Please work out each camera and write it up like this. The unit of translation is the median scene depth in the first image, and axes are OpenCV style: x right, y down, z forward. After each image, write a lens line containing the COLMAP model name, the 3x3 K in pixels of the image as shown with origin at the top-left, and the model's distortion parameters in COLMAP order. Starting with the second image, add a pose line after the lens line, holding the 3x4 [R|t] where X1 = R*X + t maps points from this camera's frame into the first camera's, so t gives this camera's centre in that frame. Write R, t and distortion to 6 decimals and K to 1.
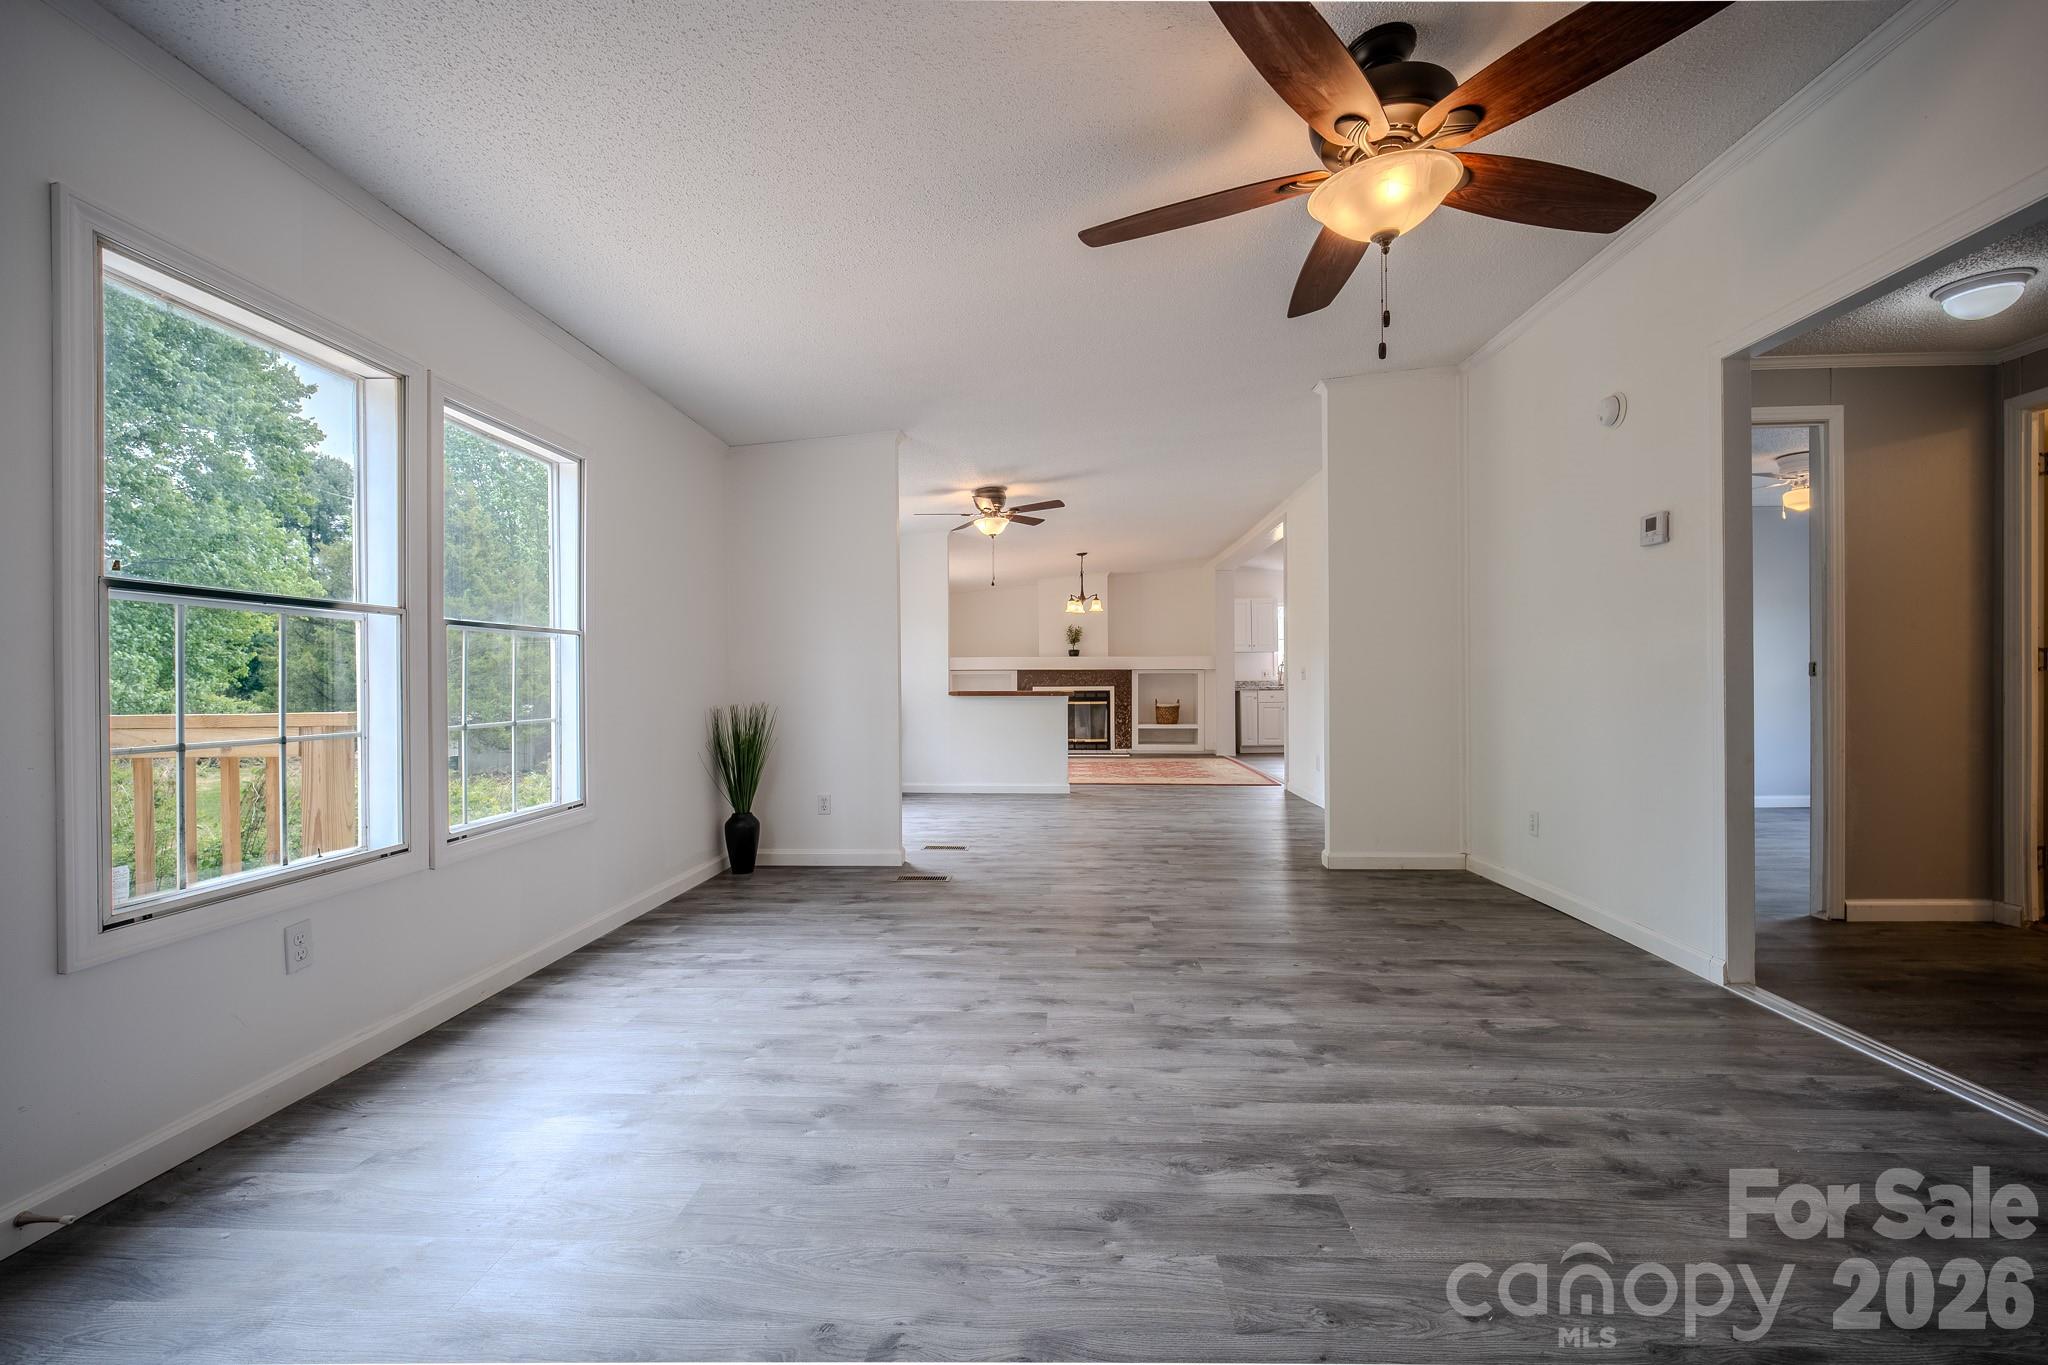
lens RADIAL K [[848.9, 0, 1030.7], [0, 848.9, 685.2], [0, 0, 1]] dist [-0.006320, -0.000861]
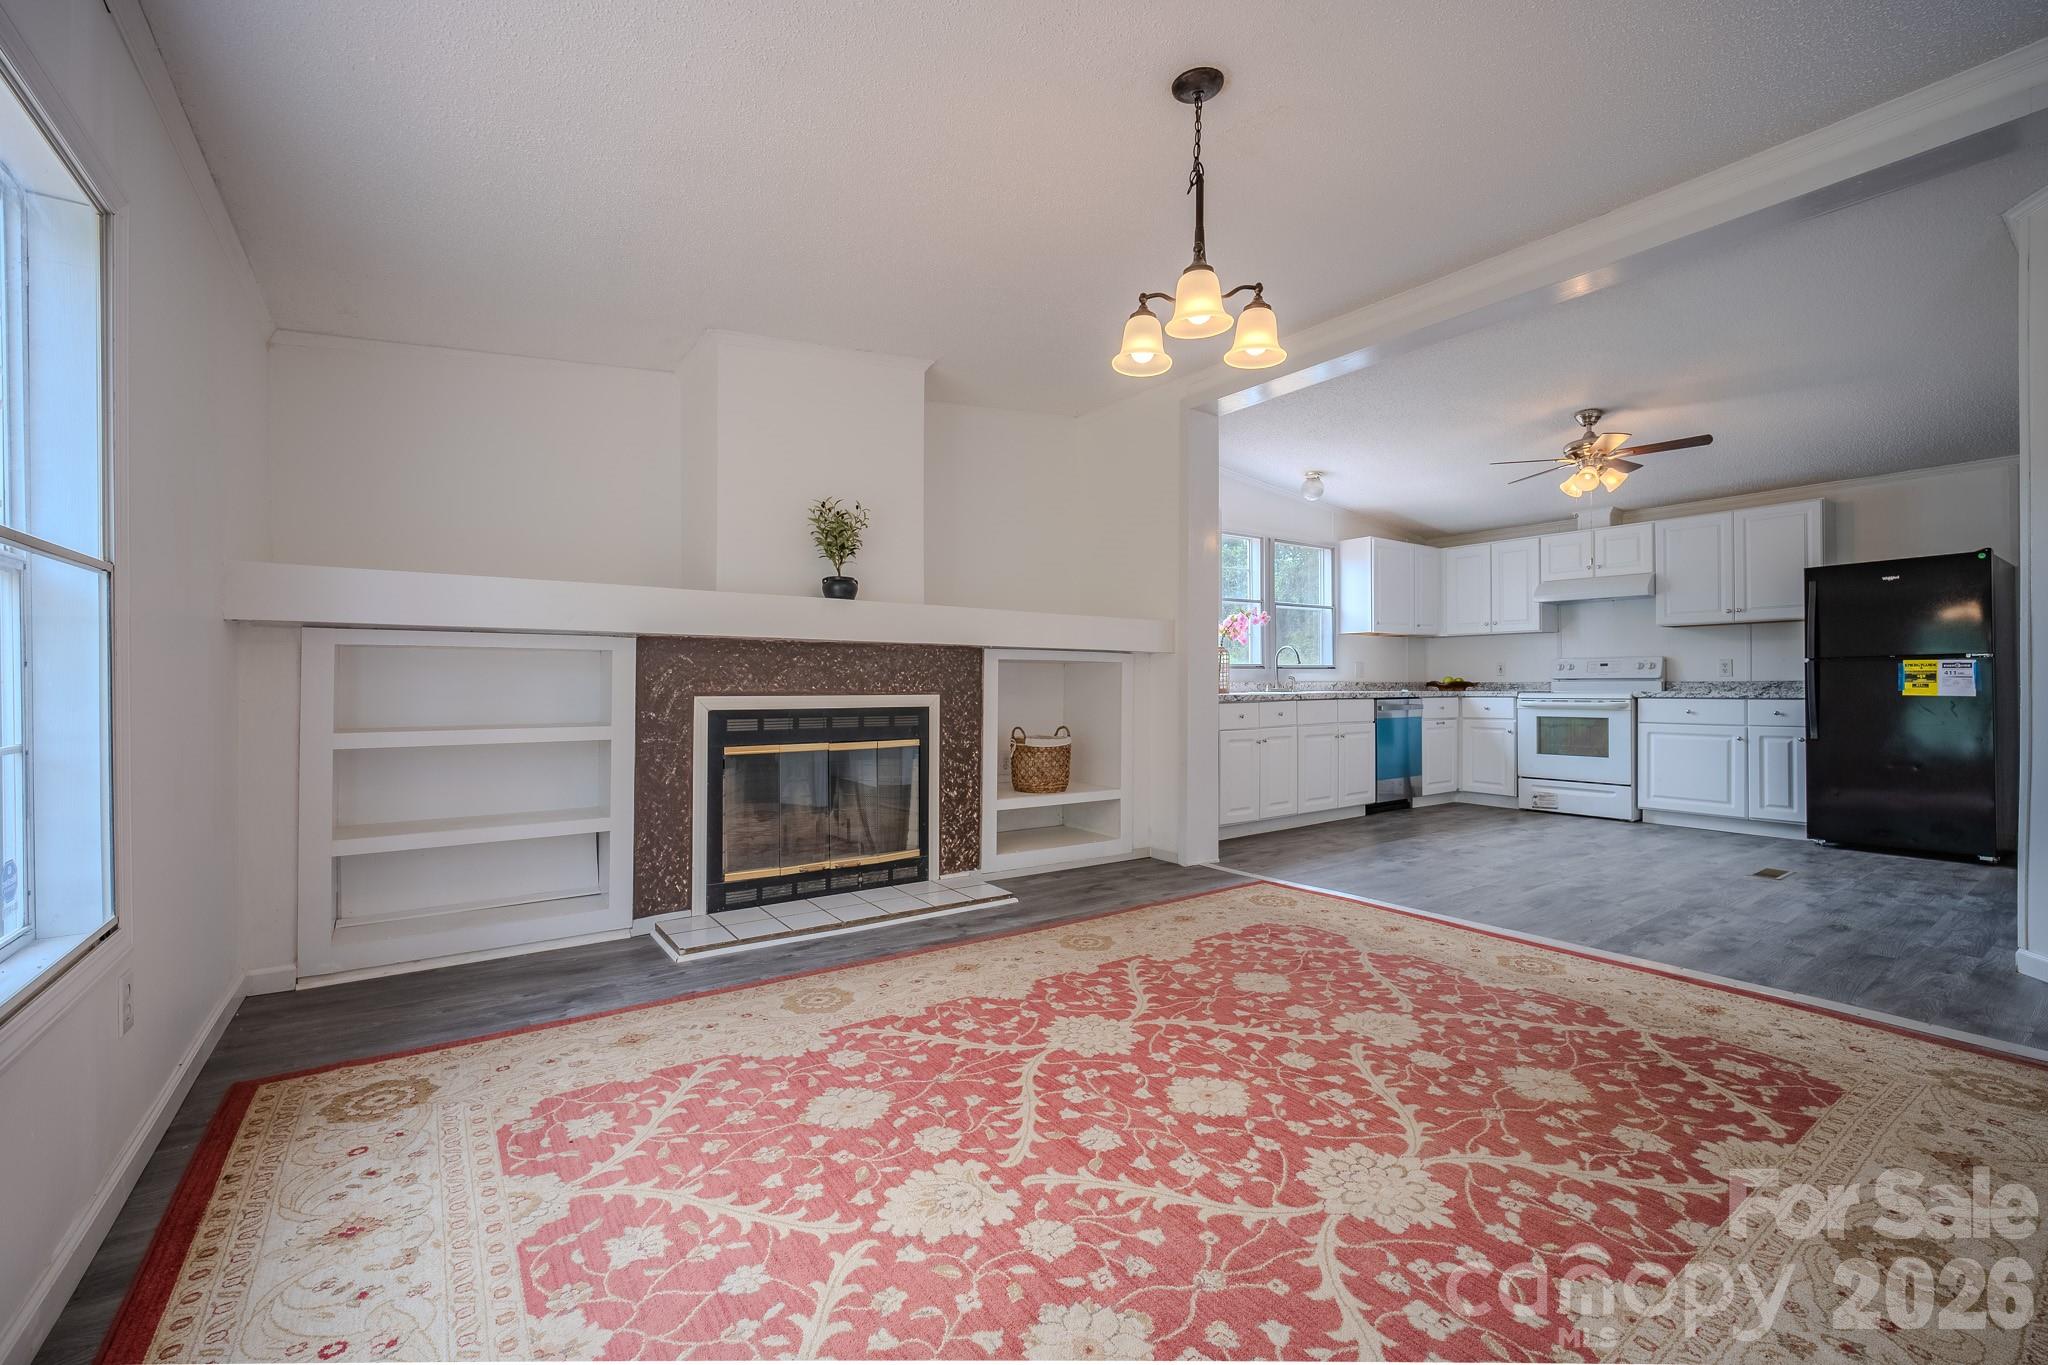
lens RADIAL K [[848.9, 0, 1026.8], [0, 848.9, 681.0], [0, 0, 1]] dist [-0.006320, -0.000861]
pose [[0.789047, 0.010005, 0.614252, -0.292473], [-0.005019, 0.999939, -0.009840, -0.003018], [-0.614313, 0.004682, 0.789049, 2.415363]]
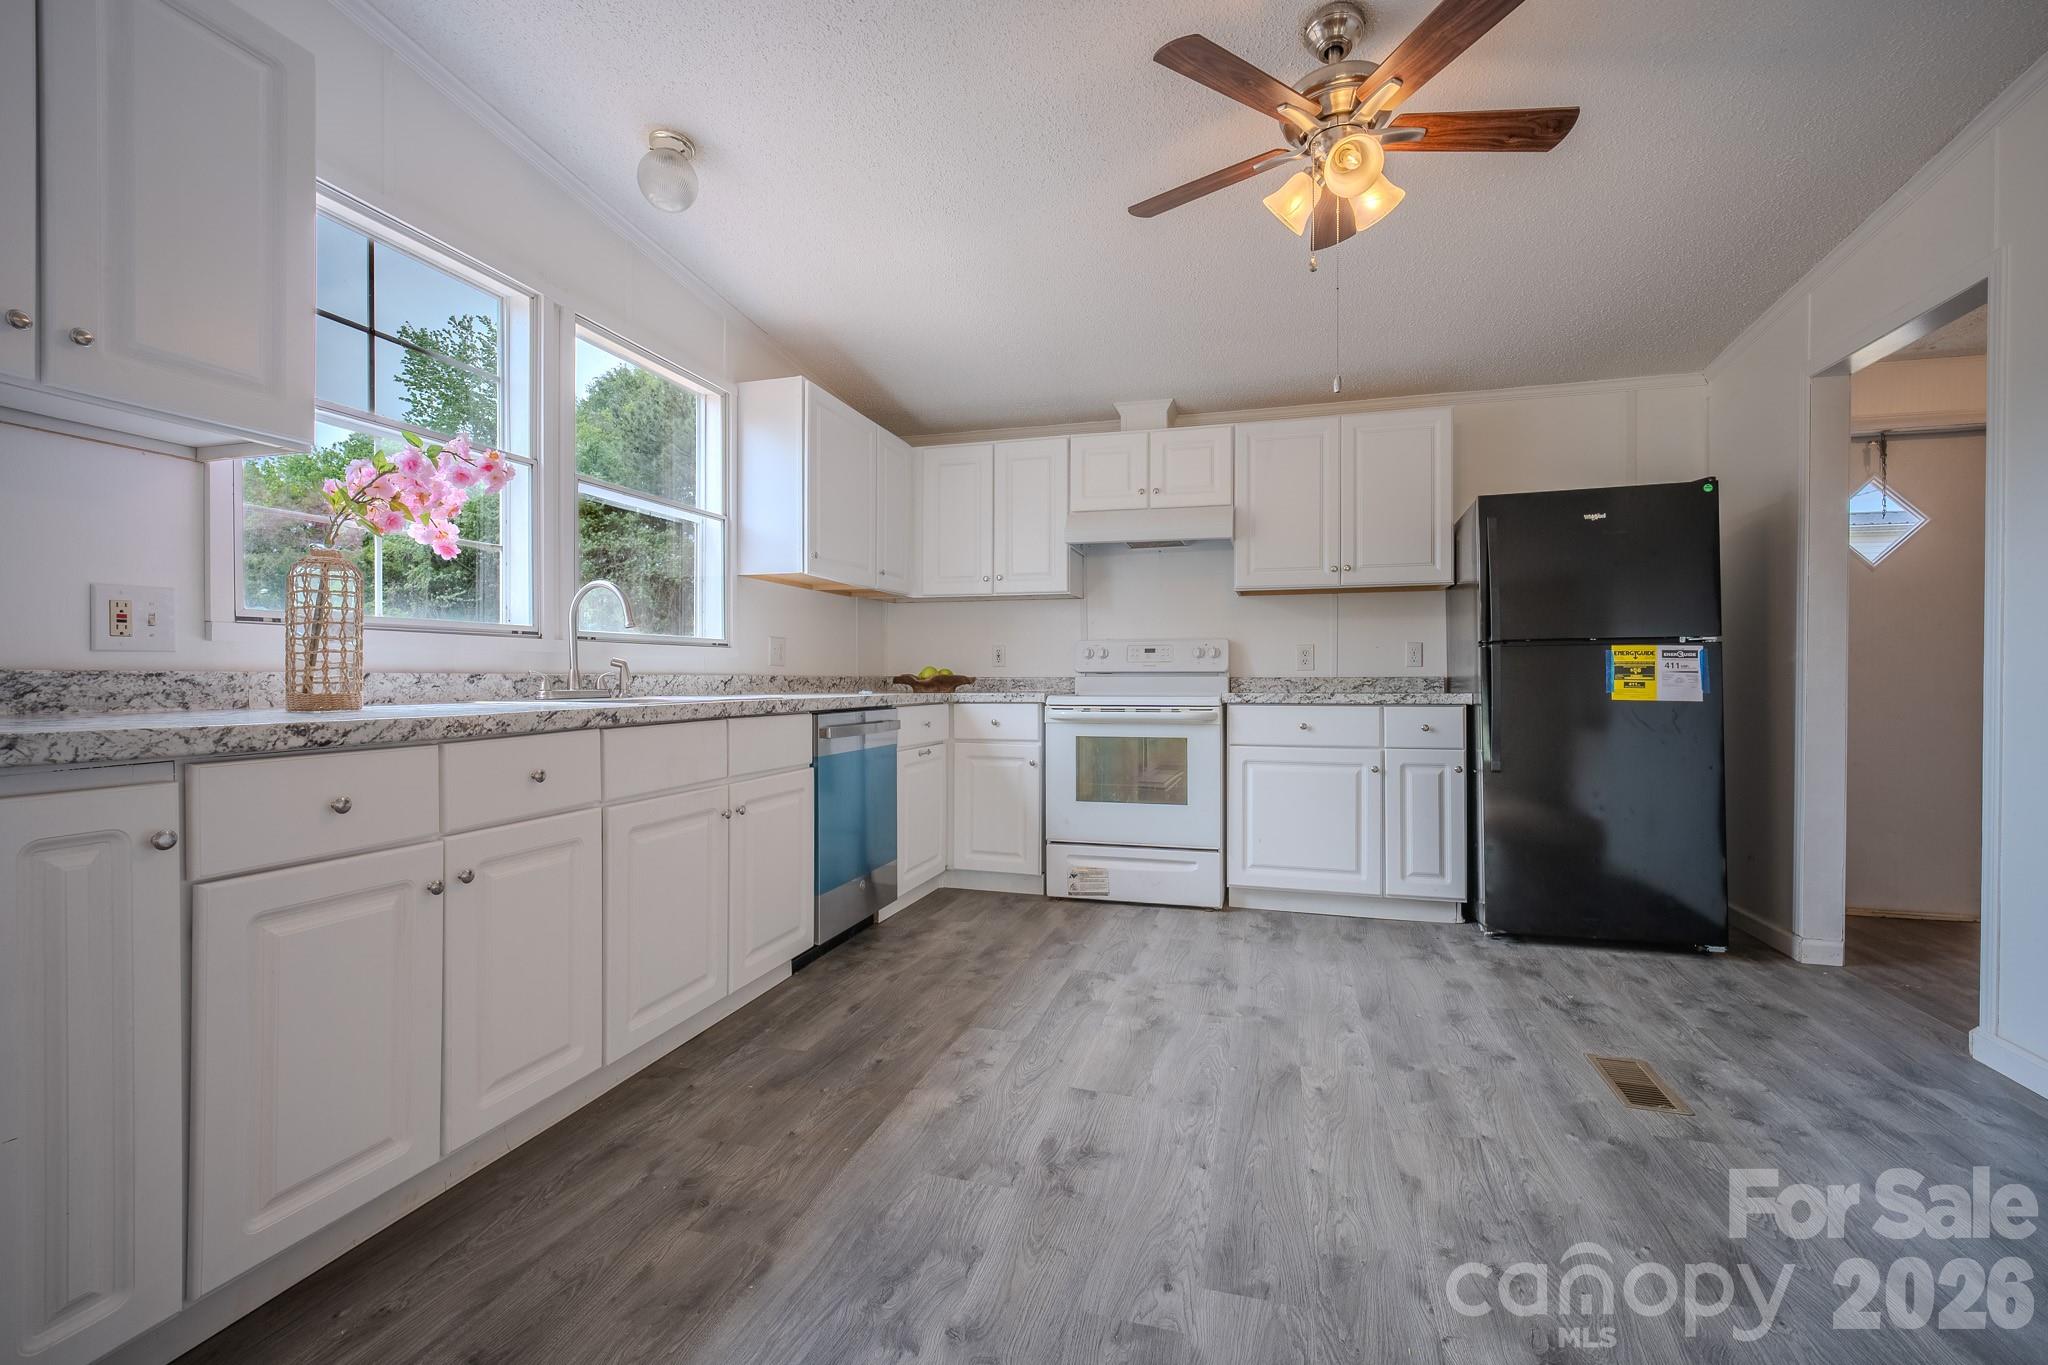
lens RADIAL K [[848.9, 0, 1027.0], [0, 848.9, 684.5], [0, 0, 1]] dist [-0.006320, -0.000861]
pose [[0.240188, 0.003653, 0.970720, 0.654739], [-0.003752, 0.999989, -0.002835, -0.011715], [-0.970719, -0.002961, 0.240199, 2.986506]]
